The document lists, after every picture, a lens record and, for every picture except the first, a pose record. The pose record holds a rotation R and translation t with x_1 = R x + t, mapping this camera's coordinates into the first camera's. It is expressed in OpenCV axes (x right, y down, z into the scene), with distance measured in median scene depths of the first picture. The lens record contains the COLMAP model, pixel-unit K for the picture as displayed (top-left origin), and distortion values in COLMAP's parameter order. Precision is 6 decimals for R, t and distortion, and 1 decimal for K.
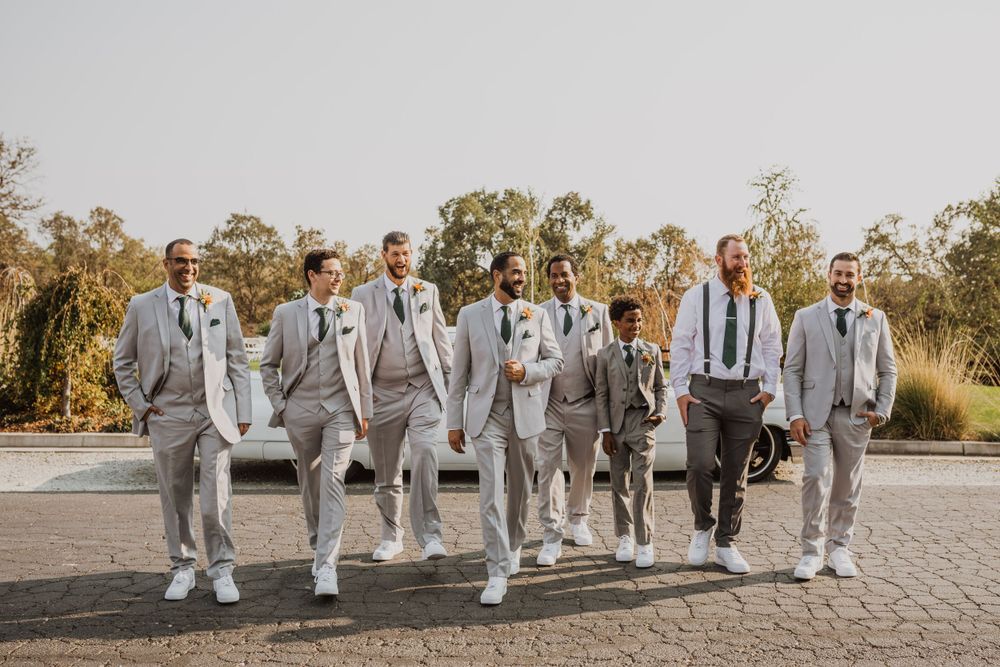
lens RADIAL K [[998.9, 0, 500.0], [0, 998.9, 333.5], [0, 0, 1]] dist [-0.050547, 0.069444]
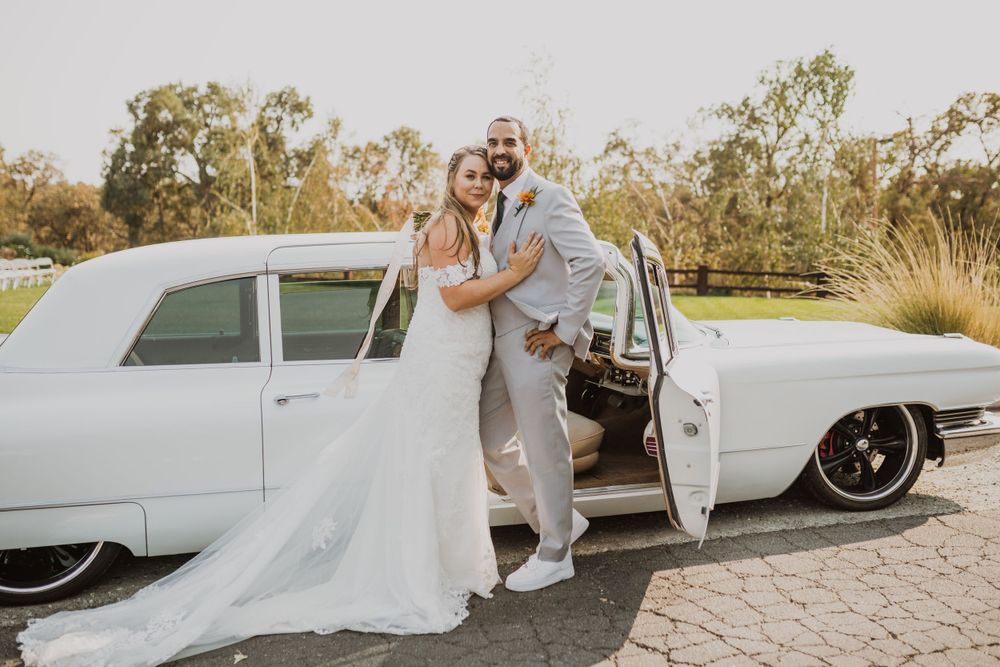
lens RADIAL K [[1045.2, 0, 500.0], [0, 1045.2, 333.5], [0, 0, 1]] dist [-0.050431, 0.062241]
pose [[0.957731, -0.043598, 0.284343, -0.017111], [0.020837, 0.996366, 0.082589, 0.000009], [-0.286910, -0.073173, 0.955159, 0.079030]]
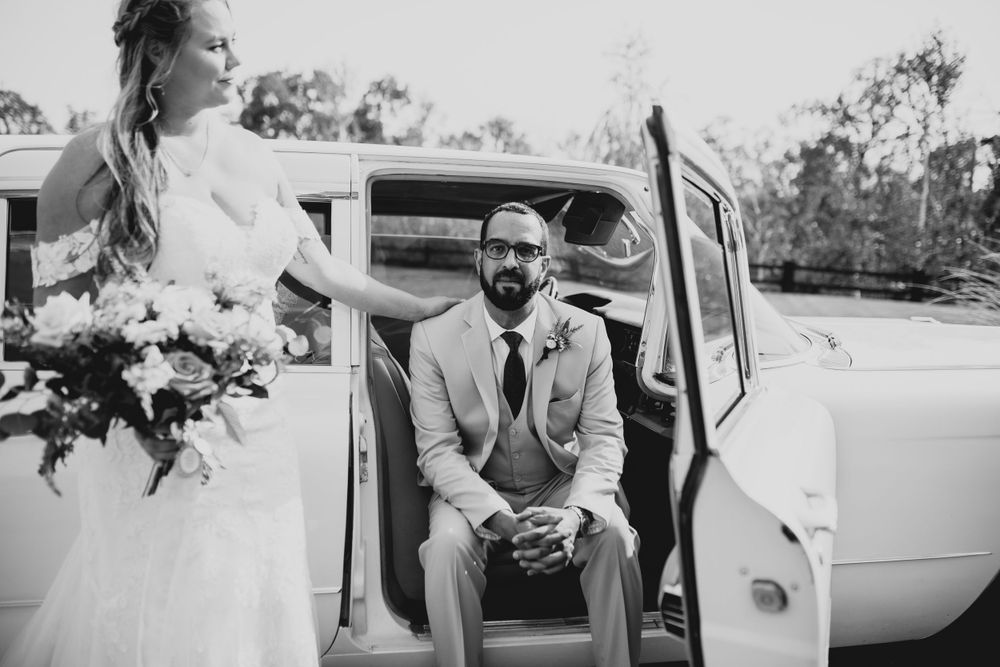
lens RADIAL K [[959.0, 0, 500.0], [0, 959.0, 333.5], [0, 0, 1]] dist [-0.032579, 0.002026]
pose [[0.981189, -0.005341, 0.192978, 0.003424], [-0.014027, 0.995003, 0.098859, 0.002653], [-0.192542, -0.099706, 0.976210, 0.125338]]
